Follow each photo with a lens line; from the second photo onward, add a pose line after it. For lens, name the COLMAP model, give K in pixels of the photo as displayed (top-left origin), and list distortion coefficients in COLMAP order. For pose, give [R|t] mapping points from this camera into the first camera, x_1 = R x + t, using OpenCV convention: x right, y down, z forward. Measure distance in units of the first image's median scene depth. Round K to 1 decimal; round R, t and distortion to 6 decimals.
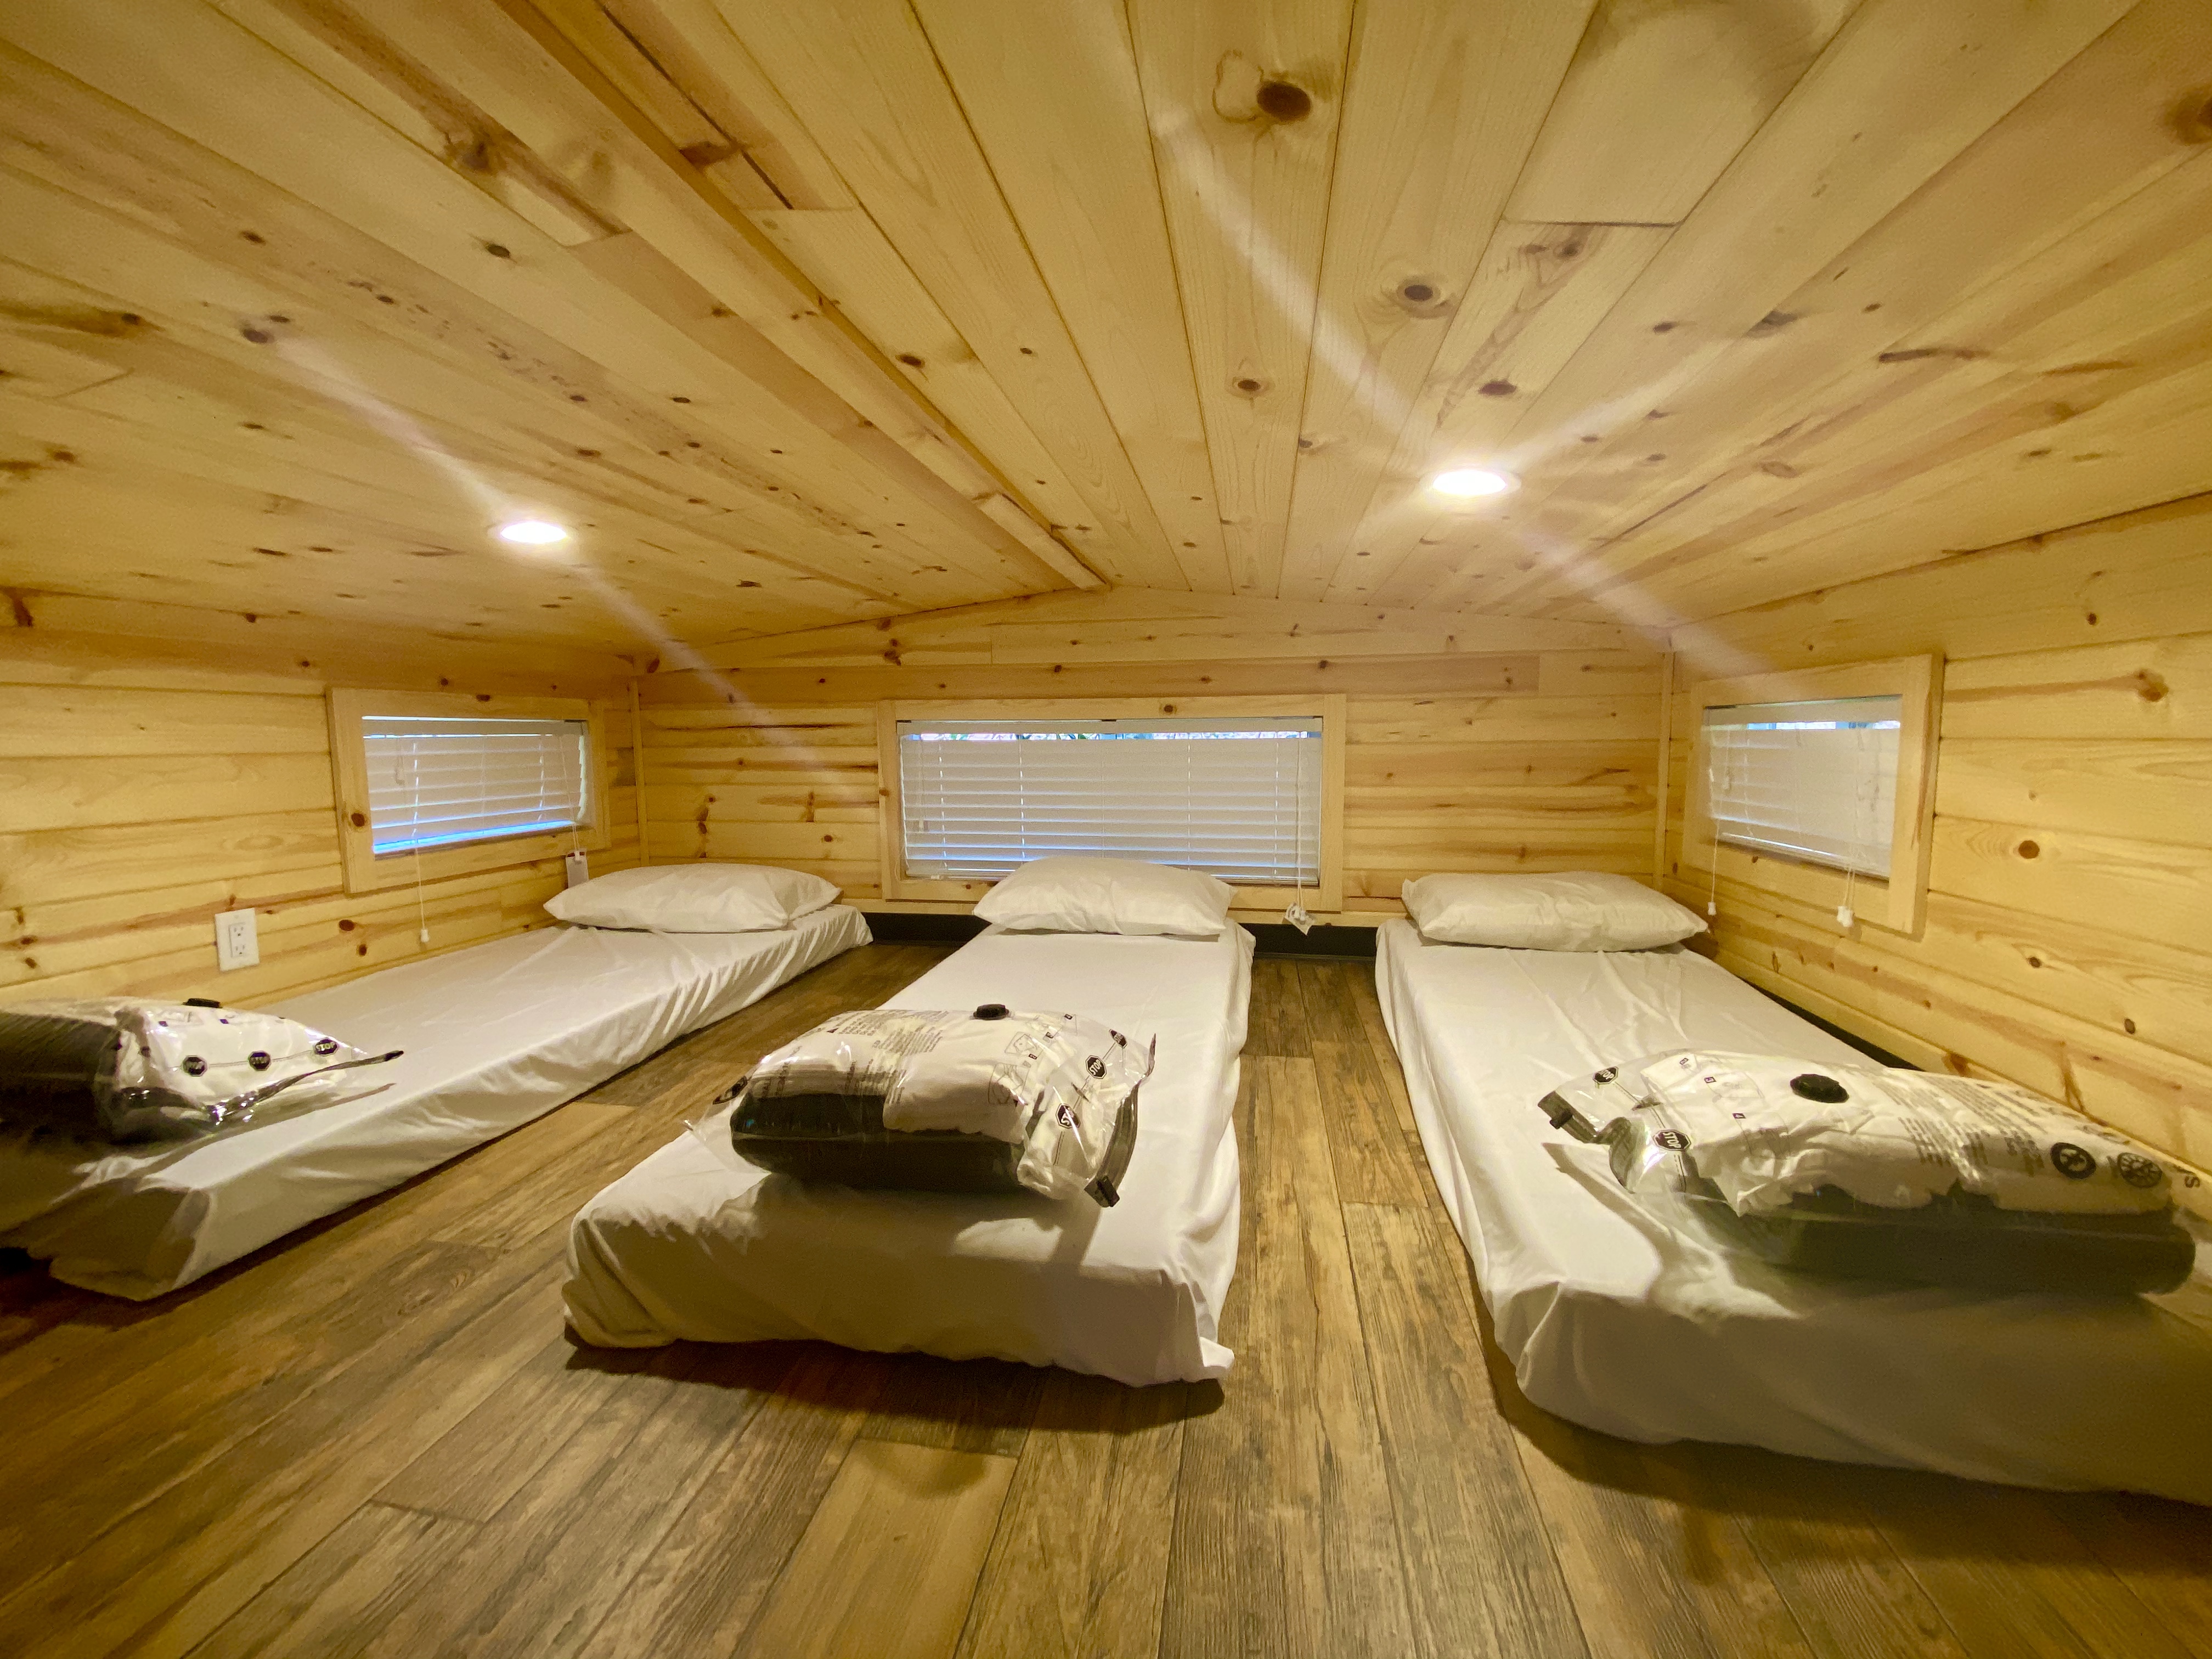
lens RADIAL K [[901.2, 0, 1112.0], [0, 901.2, 825.1], [0, 0, 1]] dist [0.001663, 0.000145]
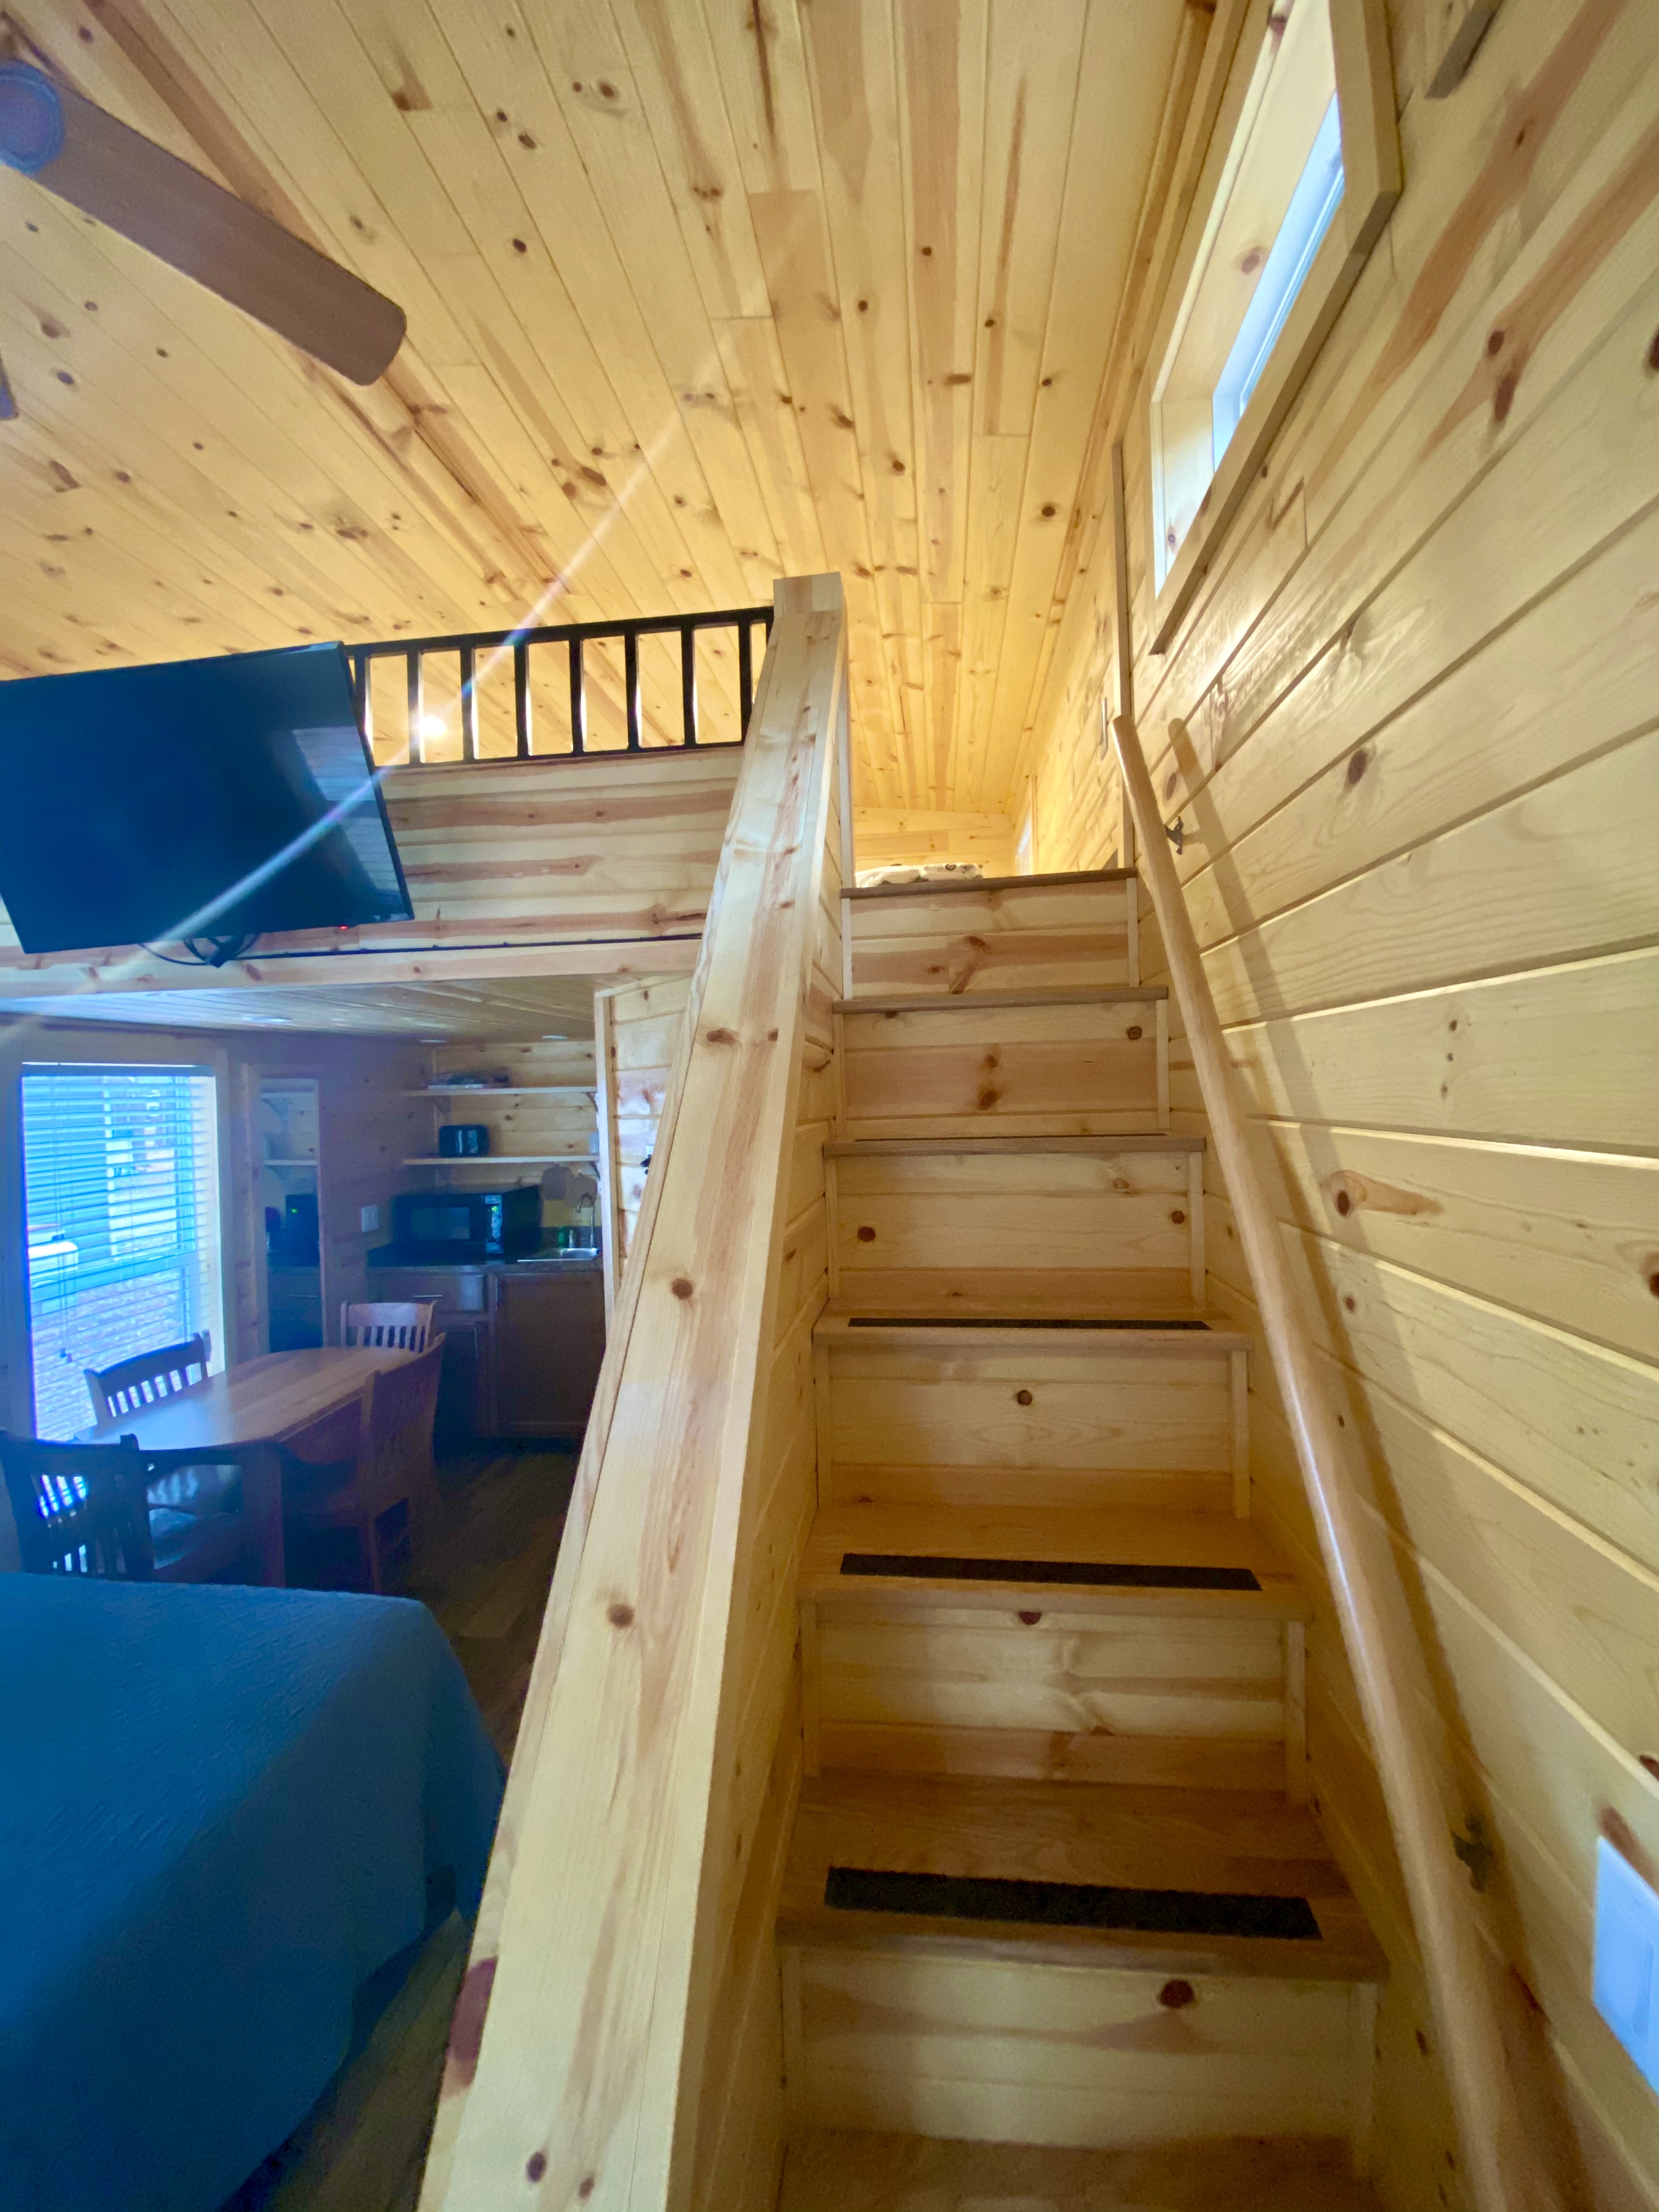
lens RADIAL K [[901.2, 0, 830.0], [0, 901.2, 1102.8], [0, 0, 1]] dist [0.001663, 0.000145]
pose [[0.998445, -0.018817, 0.052483, 0.428019], [0.023144, 0.996273, -0.083096, 1.602658], [-0.050723, 0.084181, 0.995159, -2.369981]]
